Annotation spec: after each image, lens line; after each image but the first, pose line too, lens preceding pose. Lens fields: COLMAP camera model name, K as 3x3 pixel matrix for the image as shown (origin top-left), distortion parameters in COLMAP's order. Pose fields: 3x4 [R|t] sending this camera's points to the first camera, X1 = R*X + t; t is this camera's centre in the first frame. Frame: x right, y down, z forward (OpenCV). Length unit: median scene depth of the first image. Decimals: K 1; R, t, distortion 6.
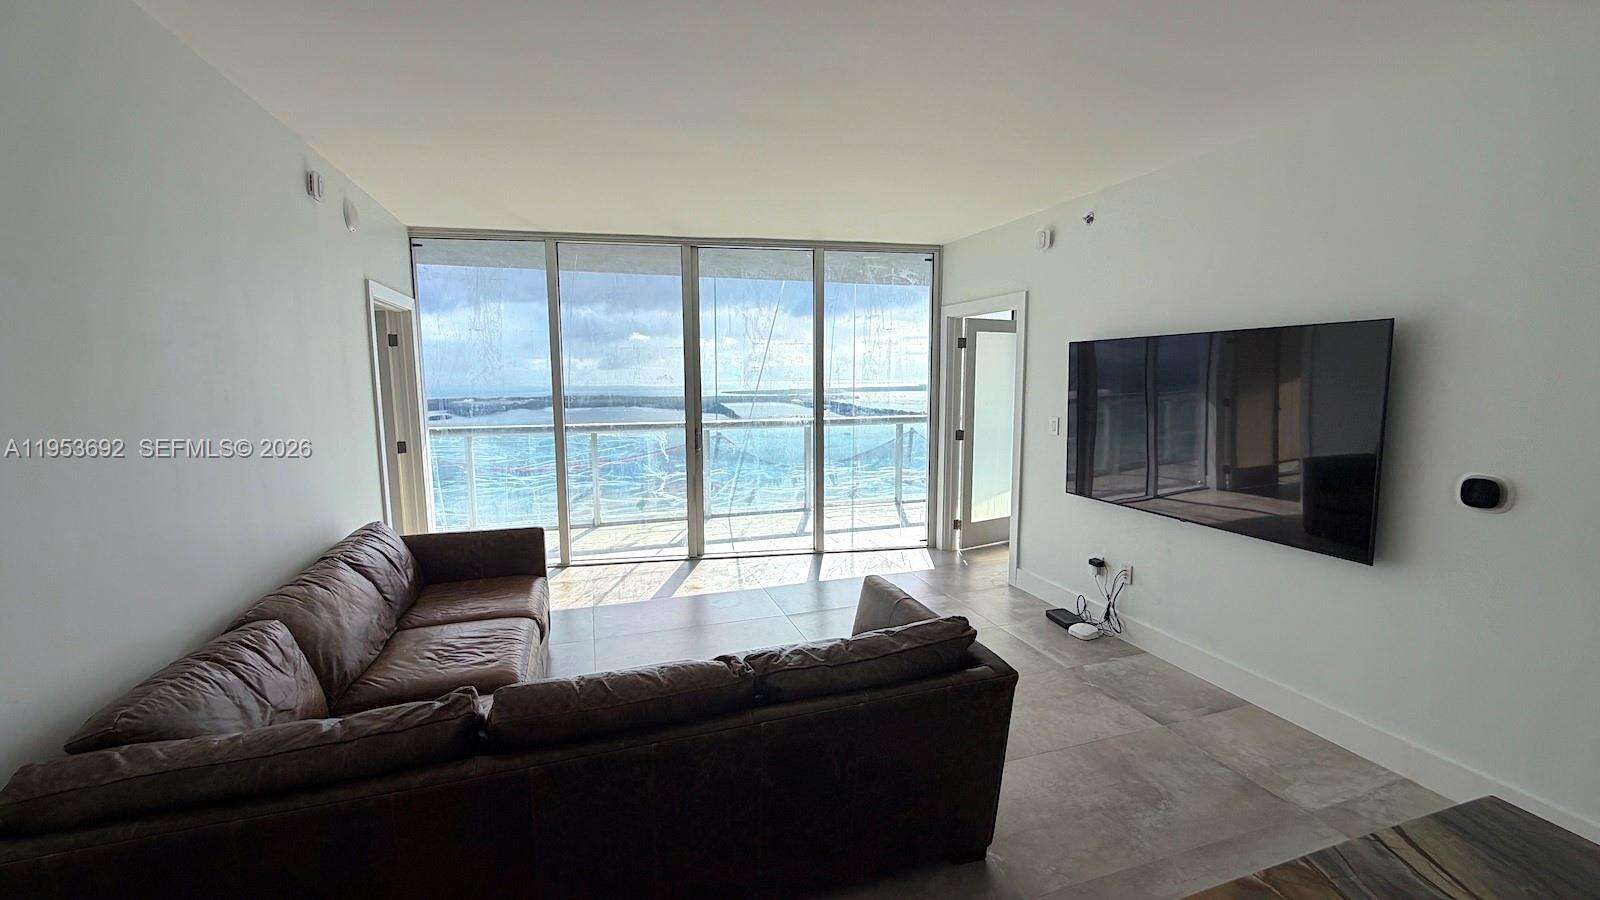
lens RADIAL K [[638.7, 0, 795.9], [0, 638.7, 447.7], [0, 0, 1]] dist [-0.000775, 0.000344]
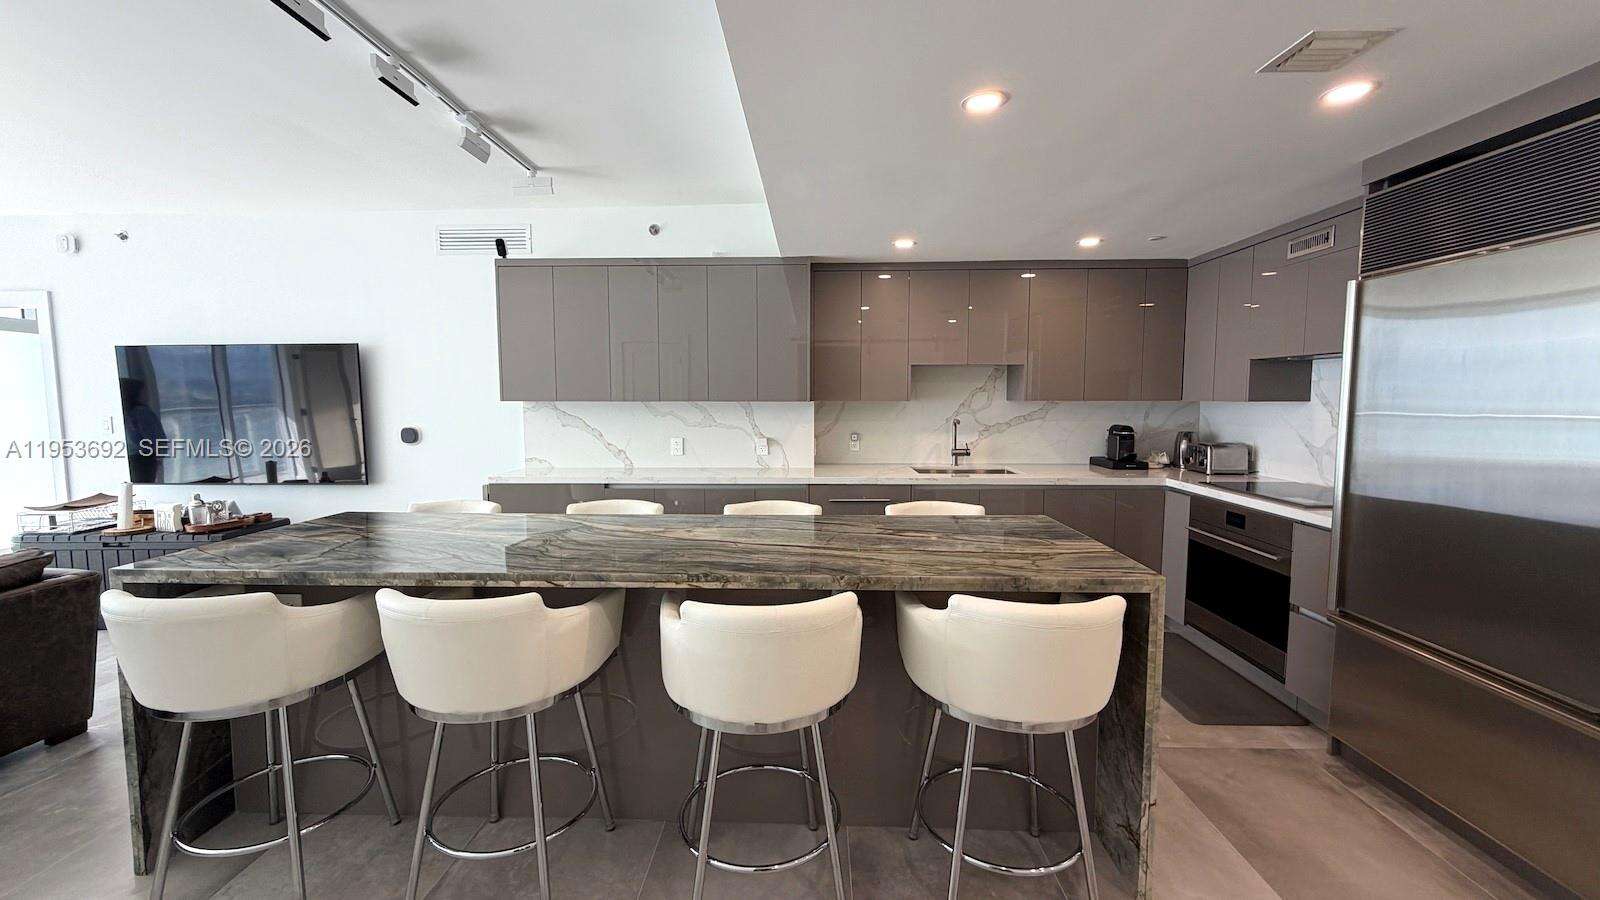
lens RADIAL K [[638.7, 0, 795.9], [0, 638.7, 447.7], [0, 0, 1]] dist [-0.000775, 0.000344]
pose [[0.345255, -0.067531, 0.936076, -0.148341], [0.108667, 0.993576, 0.031599, 0.073783], [-0.932197, 0.090811, 0.350375, -0.330163]]
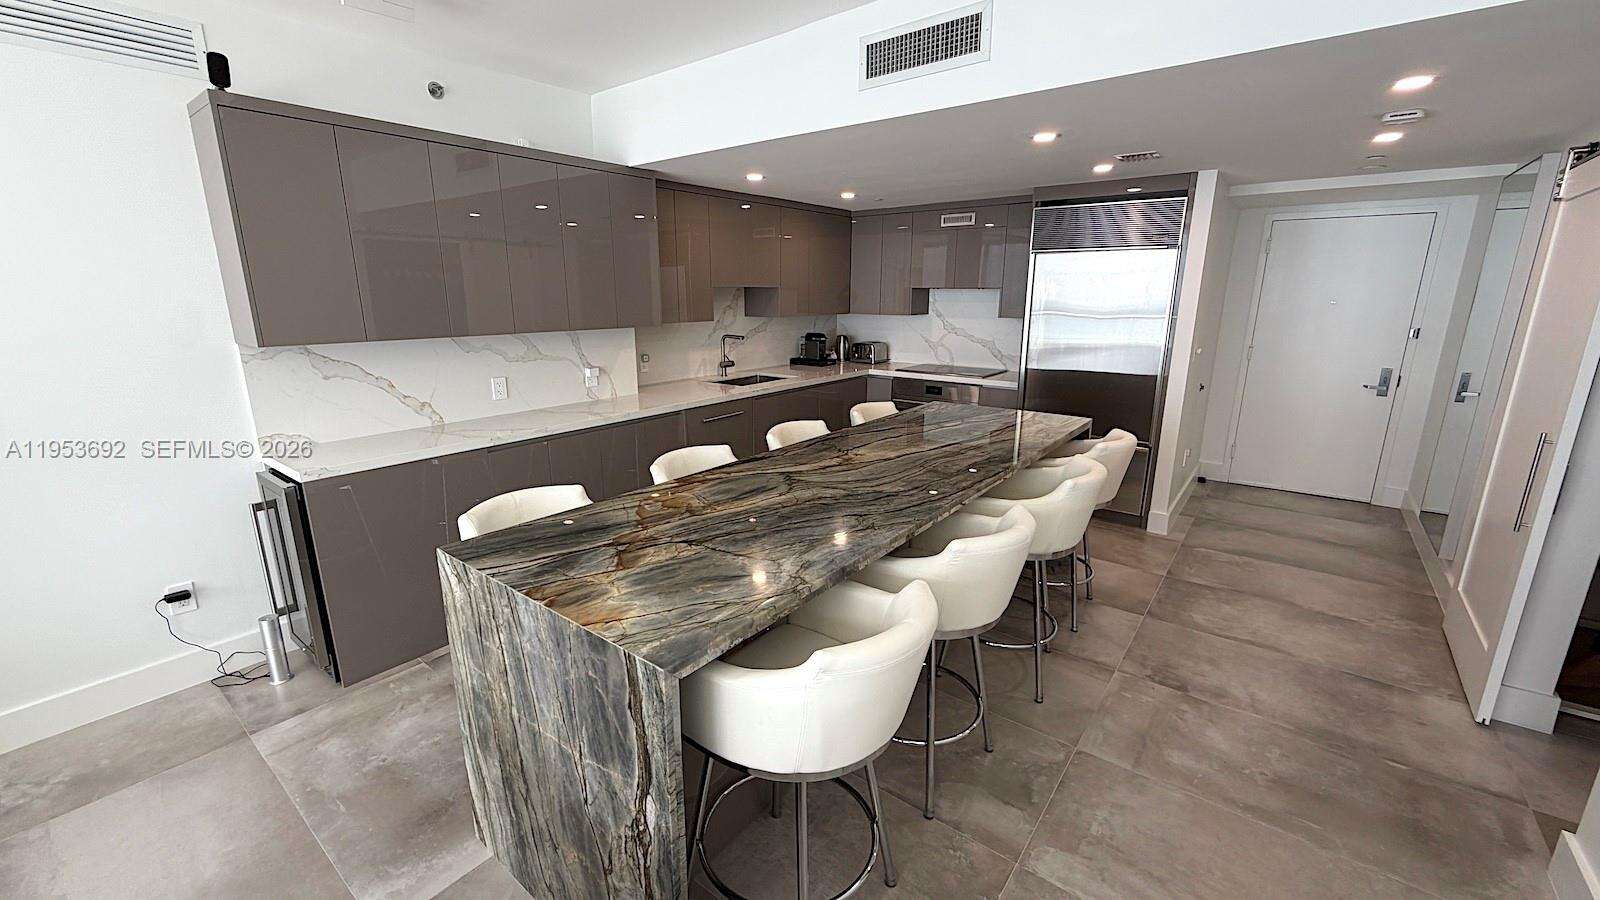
lens RADIAL K [[638.7, 0, 795.9], [0, 638.7, 447.7], [0, 0, 1]] dist [-0.000775, 0.000344]
pose [[-0.550640, -0.195417, 0.811546, -0.145931], [0.100747, 0.949546, 0.297005, -0.023623], [-0.828641, 0.245304, -0.503170, 0.183409]]
